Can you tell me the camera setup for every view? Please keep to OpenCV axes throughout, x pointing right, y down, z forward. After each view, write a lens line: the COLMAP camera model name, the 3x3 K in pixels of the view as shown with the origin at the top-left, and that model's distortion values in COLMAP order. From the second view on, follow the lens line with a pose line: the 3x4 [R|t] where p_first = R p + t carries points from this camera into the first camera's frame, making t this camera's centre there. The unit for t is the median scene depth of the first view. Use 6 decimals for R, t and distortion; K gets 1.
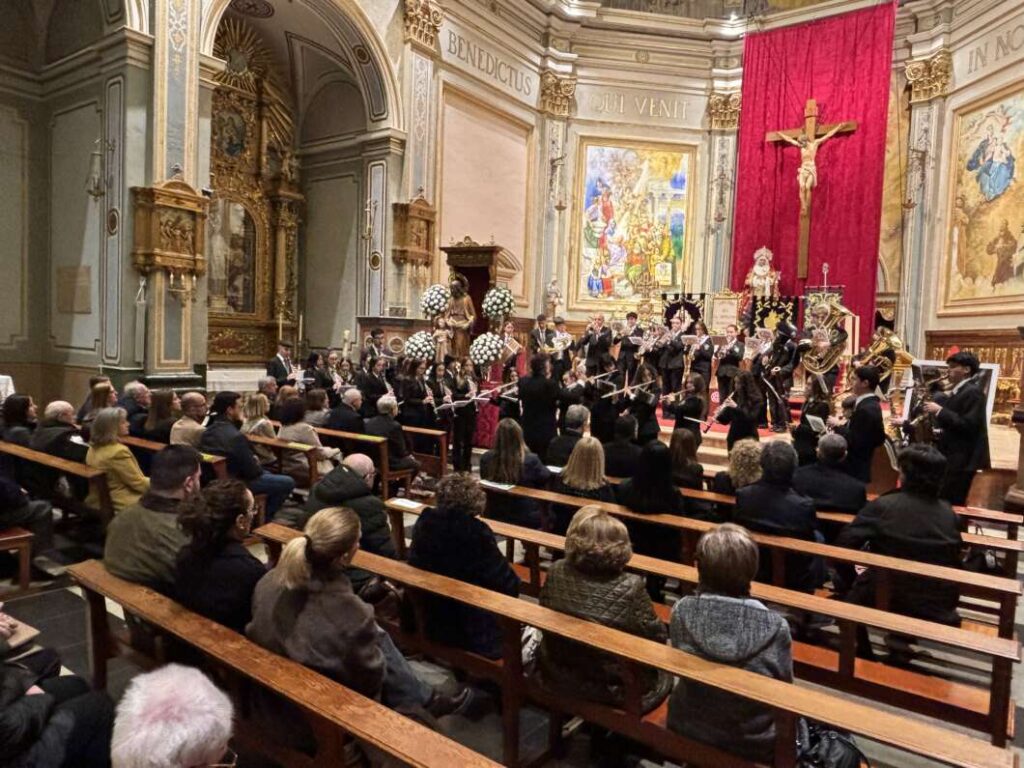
lens RADIAL K [[712.3, 0, 512.0], [0, 712.3, 384.0], [0, 0, 1]] dist [0.009855, 0.000597]
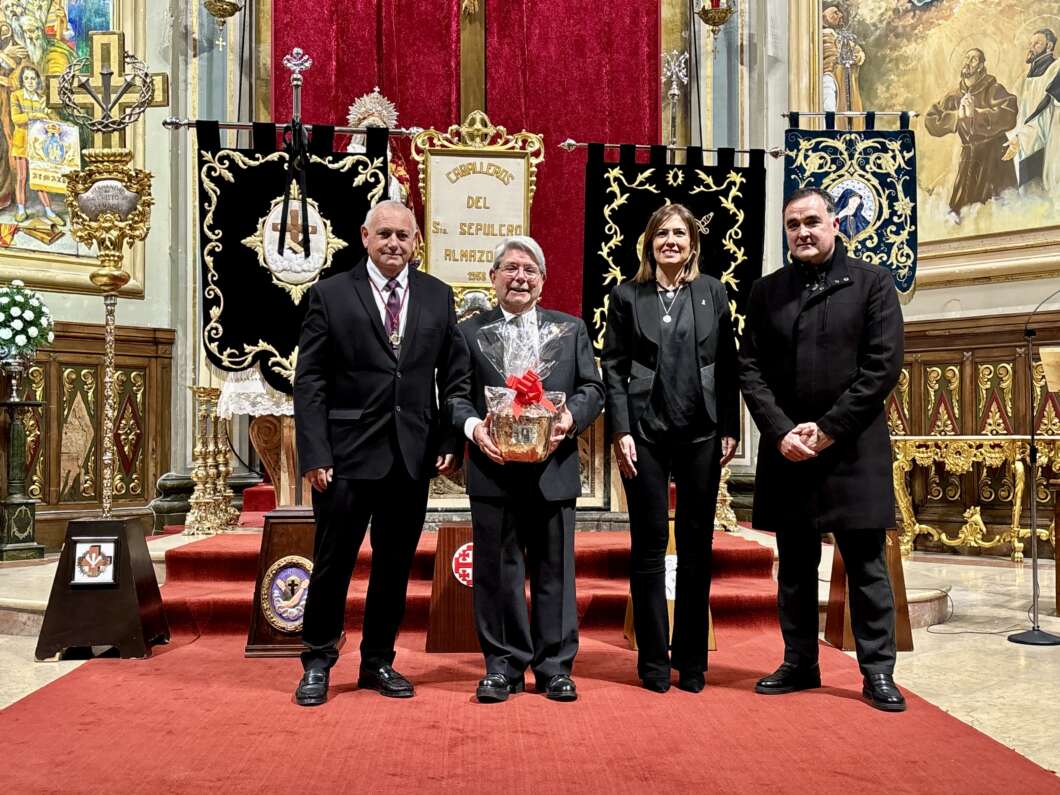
lens RADIAL K [[1231.5, 0, 510.2], [0, 1231.5, 395.7], [0, 0, 1]] dist [0.039969, -0.017032]
pose [[0.784635, -0.018717, 0.619675, 0.044271], [0.064731, 0.996554, -0.051861, -0.014397], [-0.616570, 0.080805, 0.783143, 0.627407]]
